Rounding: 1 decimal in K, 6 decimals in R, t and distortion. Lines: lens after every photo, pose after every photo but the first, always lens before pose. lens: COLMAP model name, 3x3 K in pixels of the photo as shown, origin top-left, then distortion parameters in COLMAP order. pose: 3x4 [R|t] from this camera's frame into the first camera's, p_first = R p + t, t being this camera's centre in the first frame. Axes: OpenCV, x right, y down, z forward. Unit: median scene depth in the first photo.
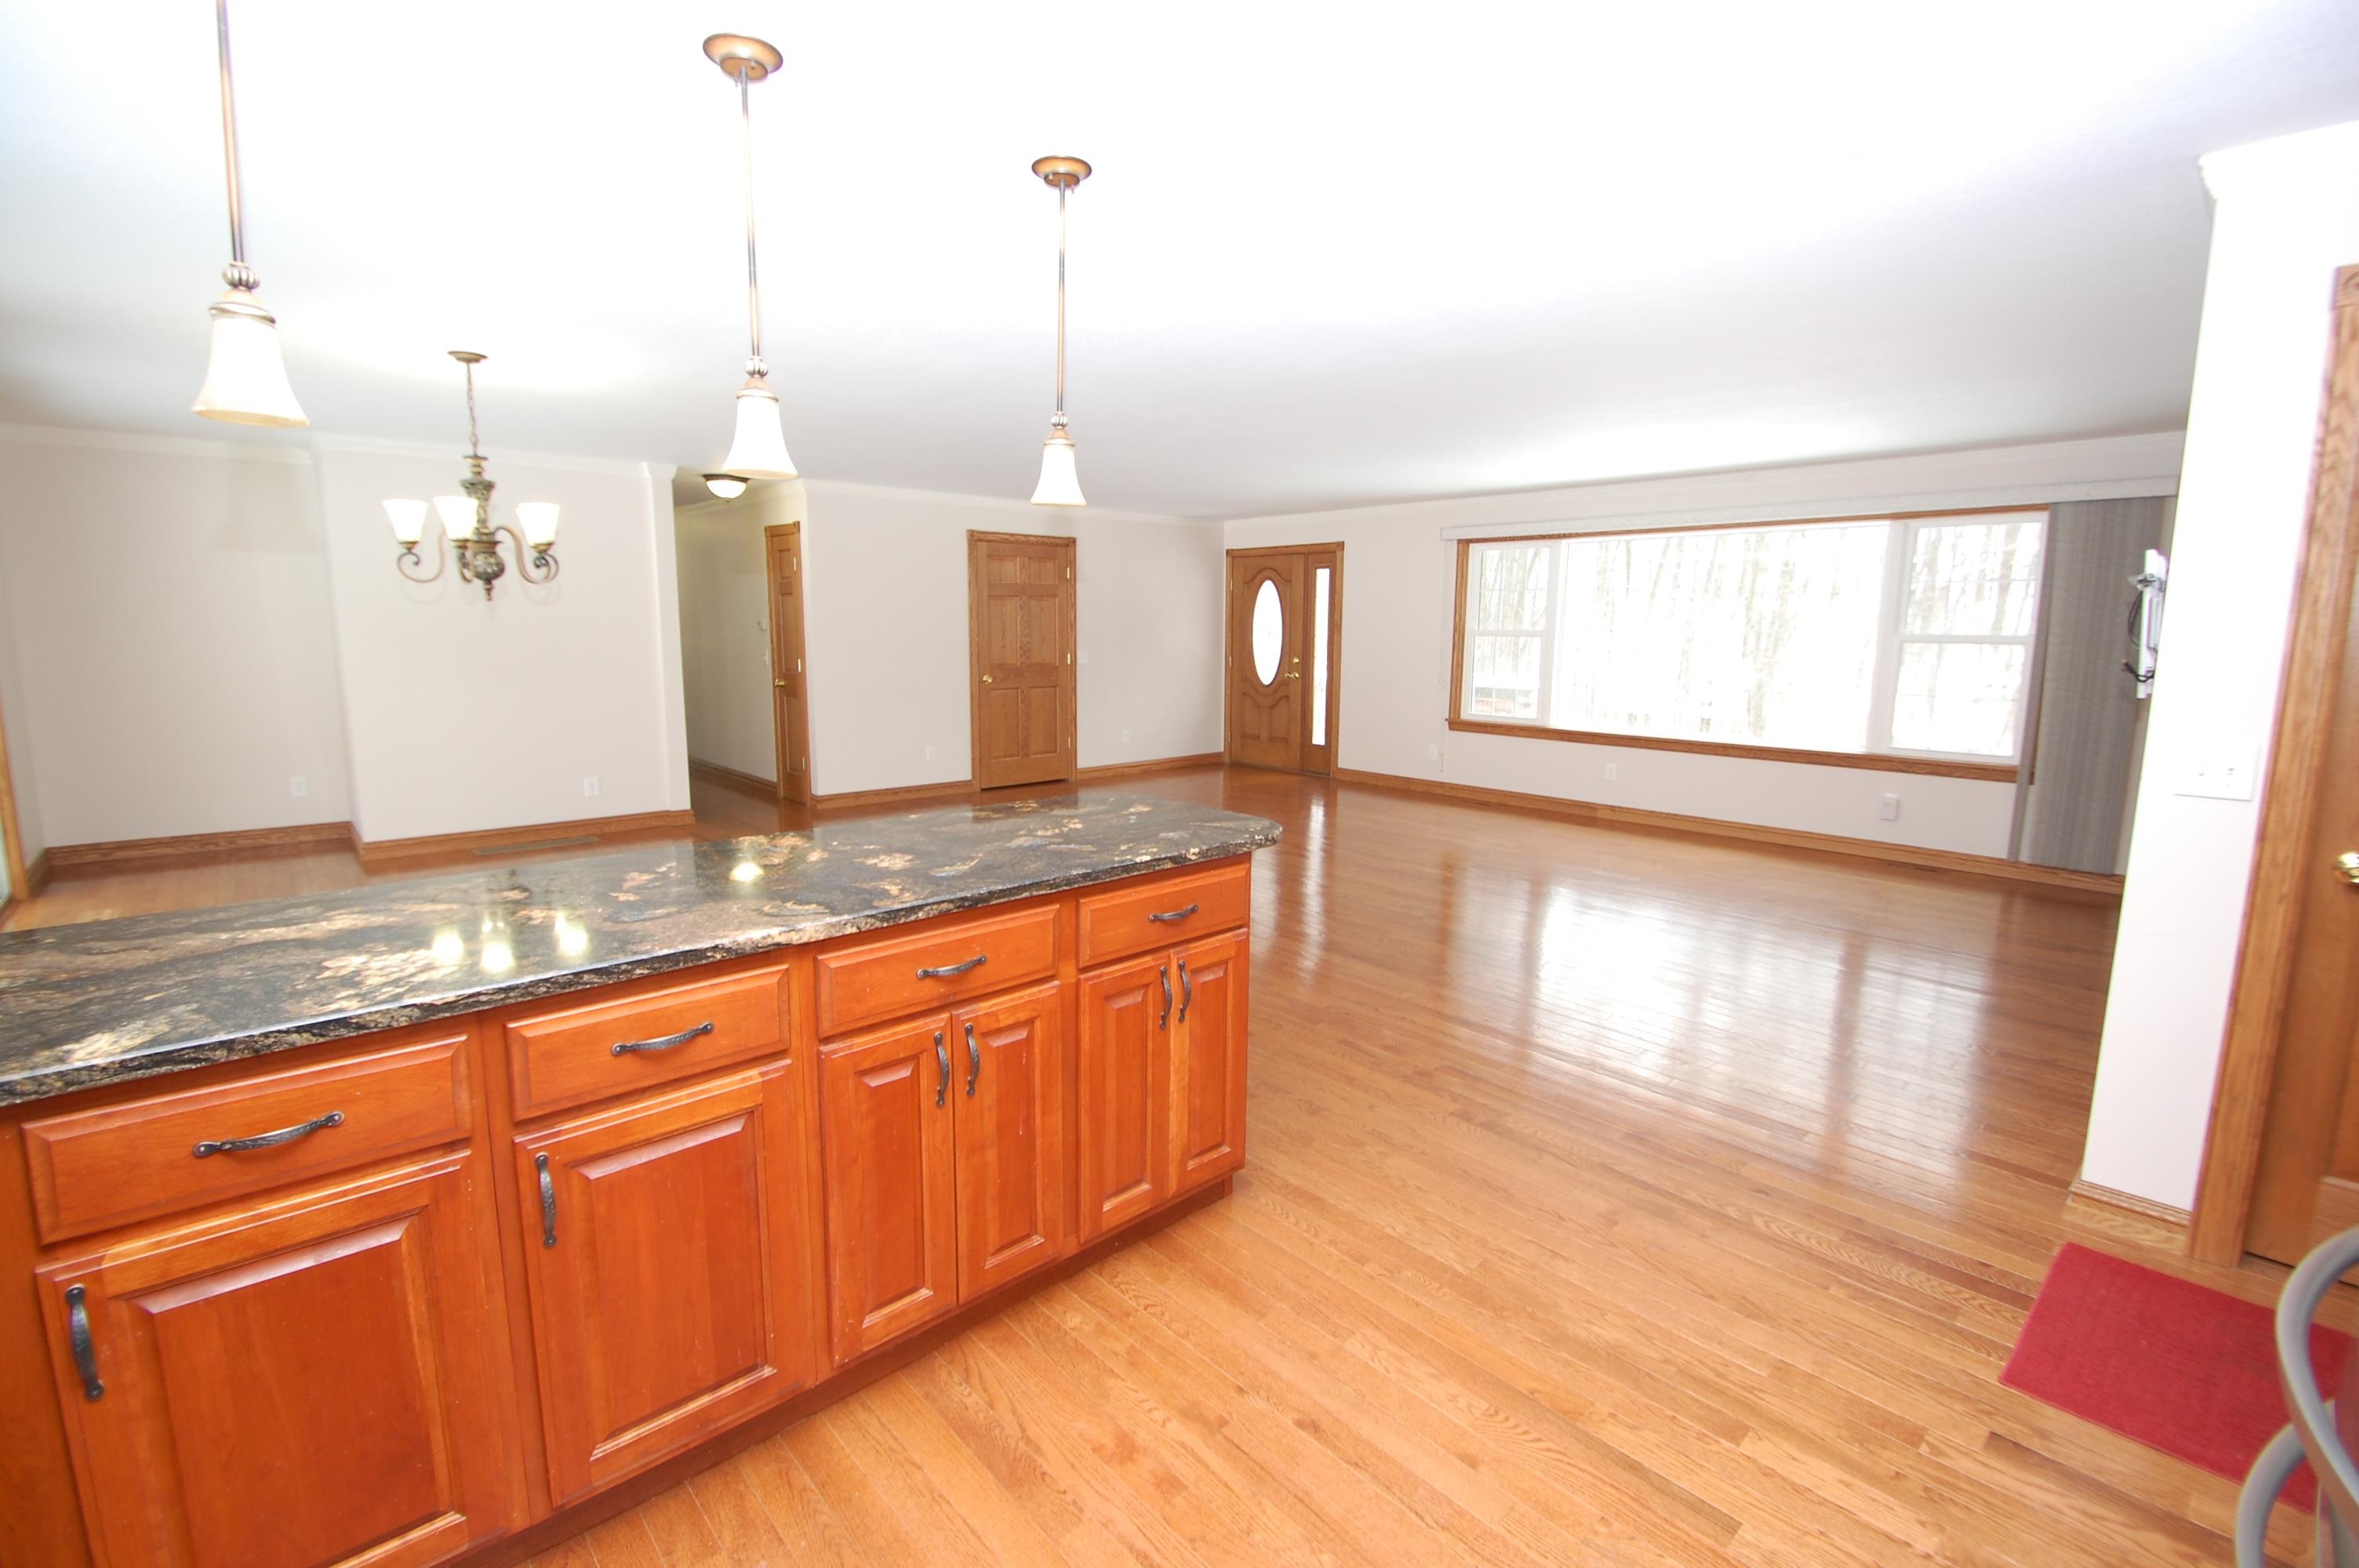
lens RADIAL K [[1039.6, 0, 1172.7], [0, 1039.6, 776.1], [0, 0, 1]] dist [-0.010003, -0.001089]
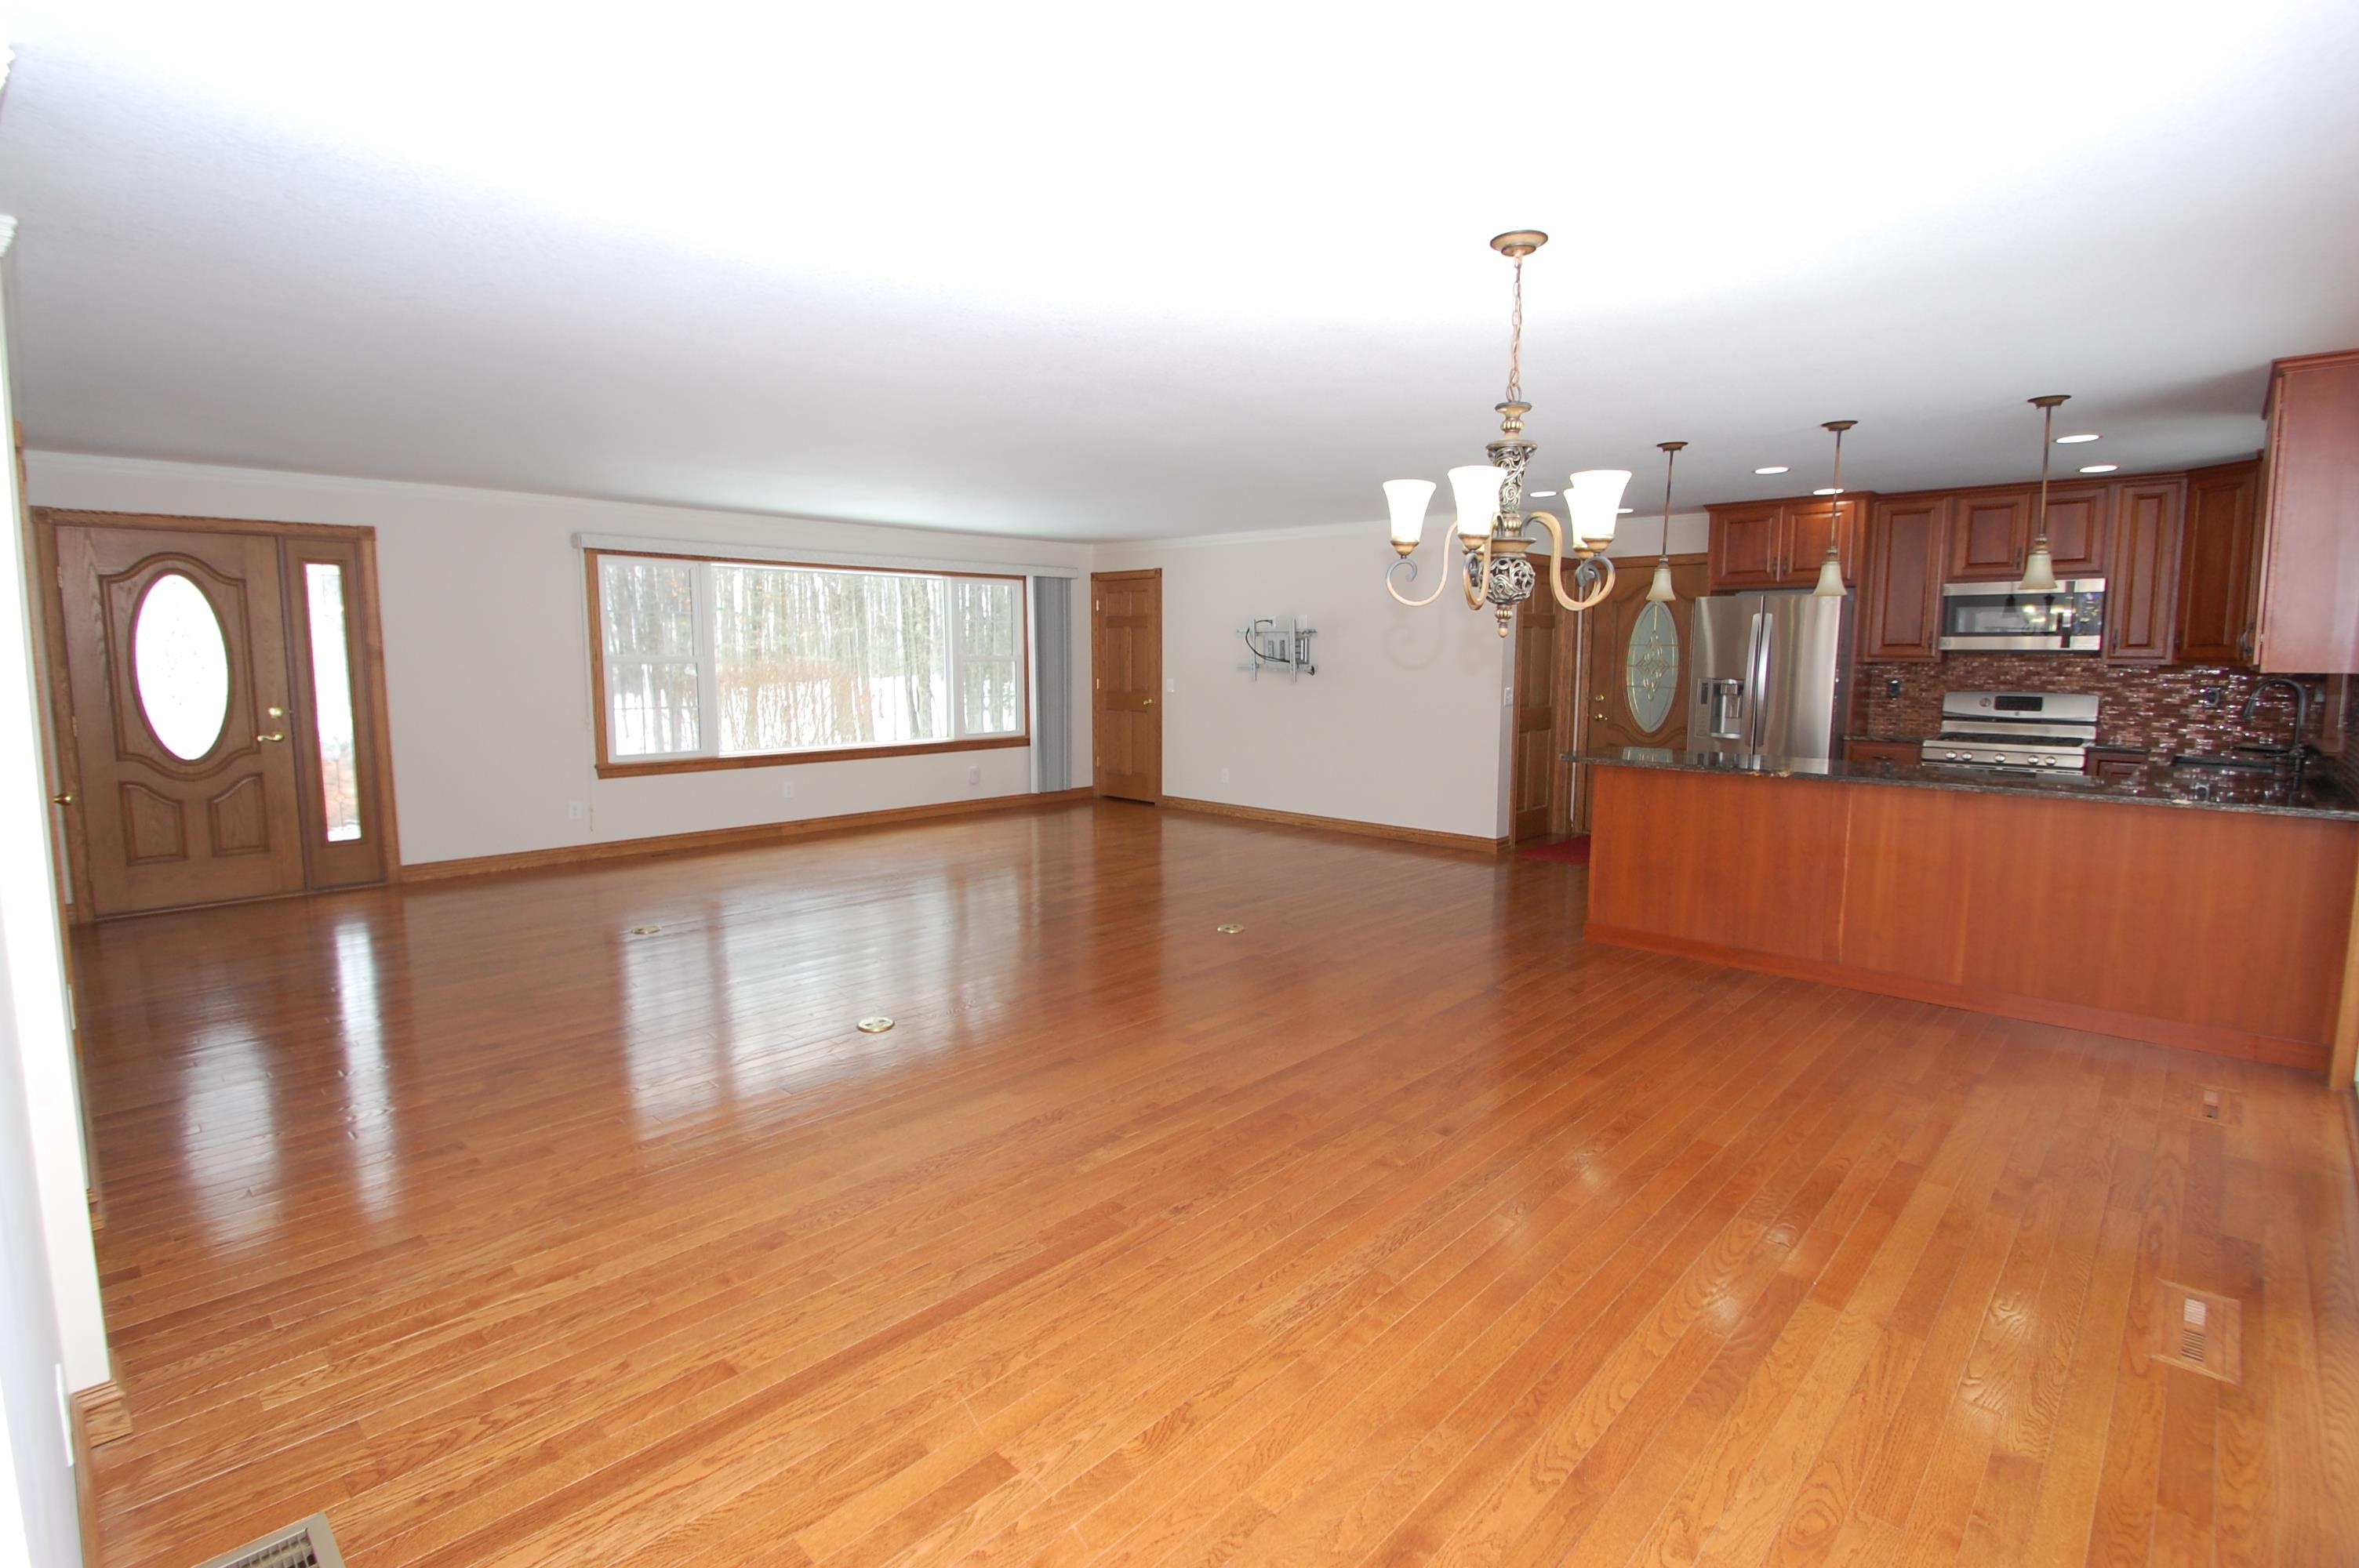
lens RADIAL K [[1124.2, 0, 1172.1], [0, 1124.2, 786.6], [0, 0, 1]] dist [-0.000045, -0.000007]
pose [[-0.077701, -0.131815, 0.988224, -0.647494], [0.139949, 0.979965, 0.141717, -0.100782], [-0.987105, 0.149312, -0.057697, 0.604689]]
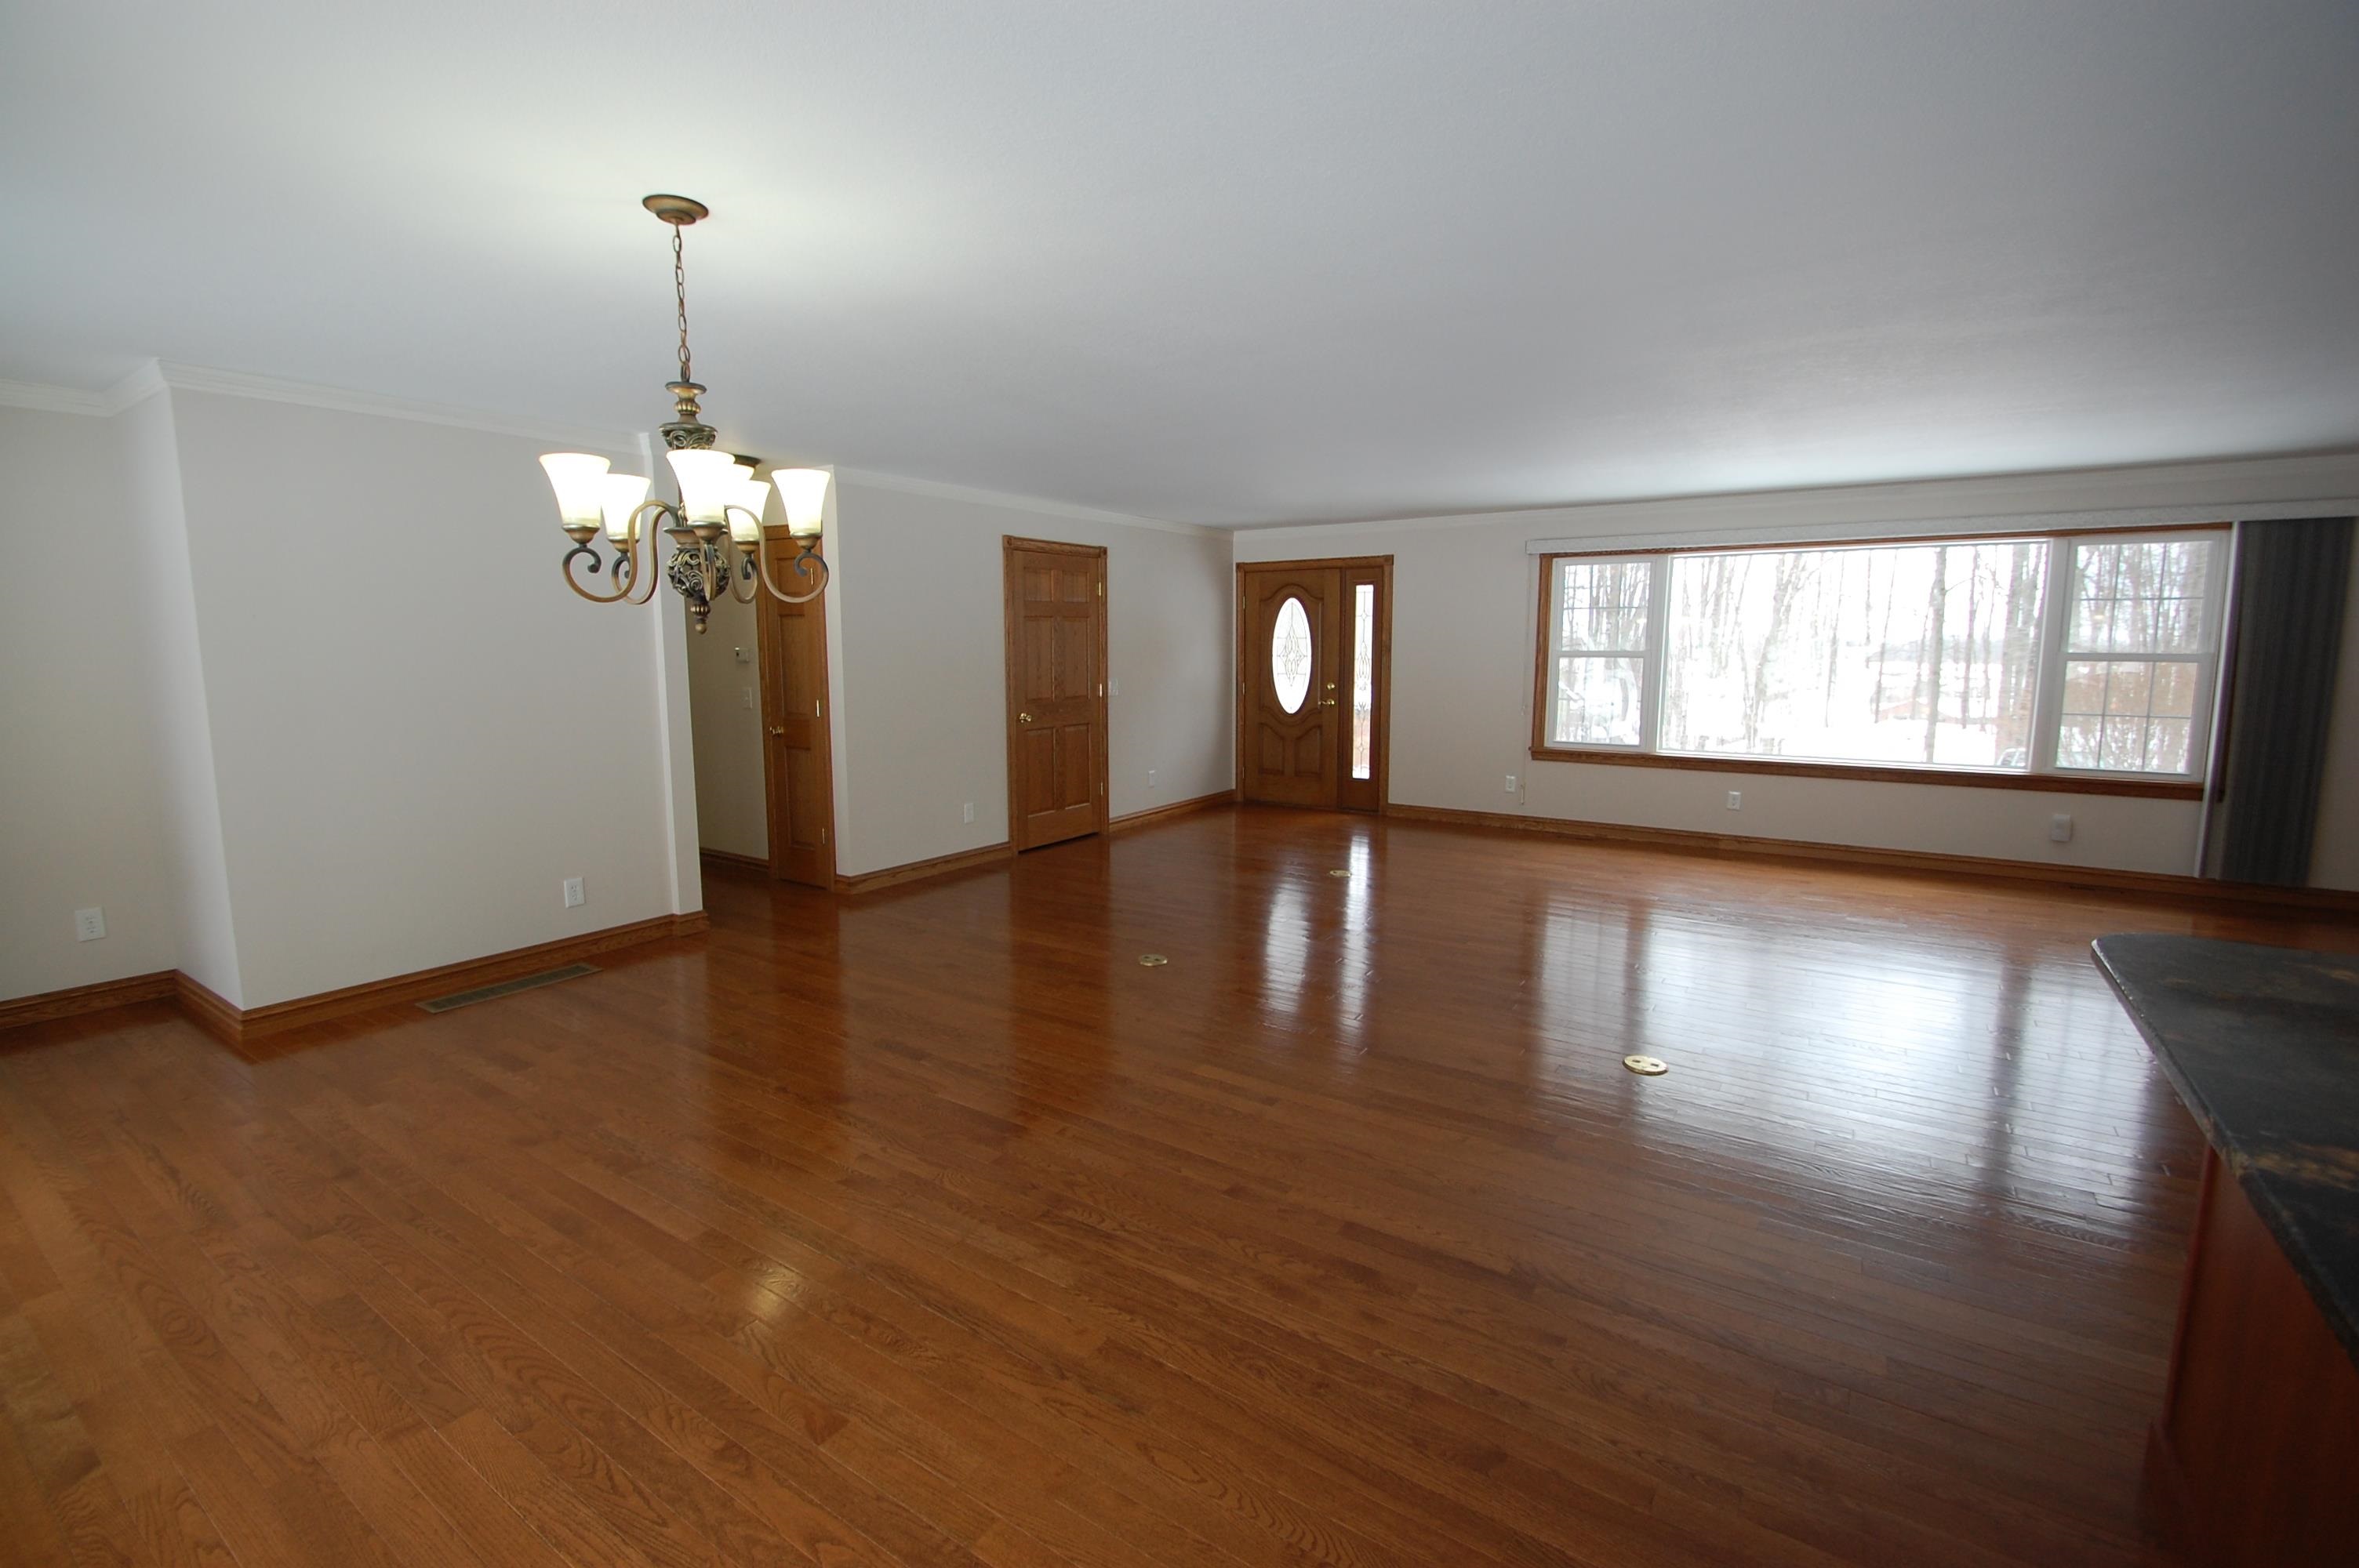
lens RADIAL K [[1039.6, 0, 1175.8], [0, 1039.6, 778.1], [0, 0, 1]] dist [-0.010003, -0.001089]
pose [[0.973095, -0.040015, 0.226905, -0.250949], [0.043173, 0.999027, -0.008971, -0.033217], [-0.226325, 0.018526, 0.973876, 0.173882]]
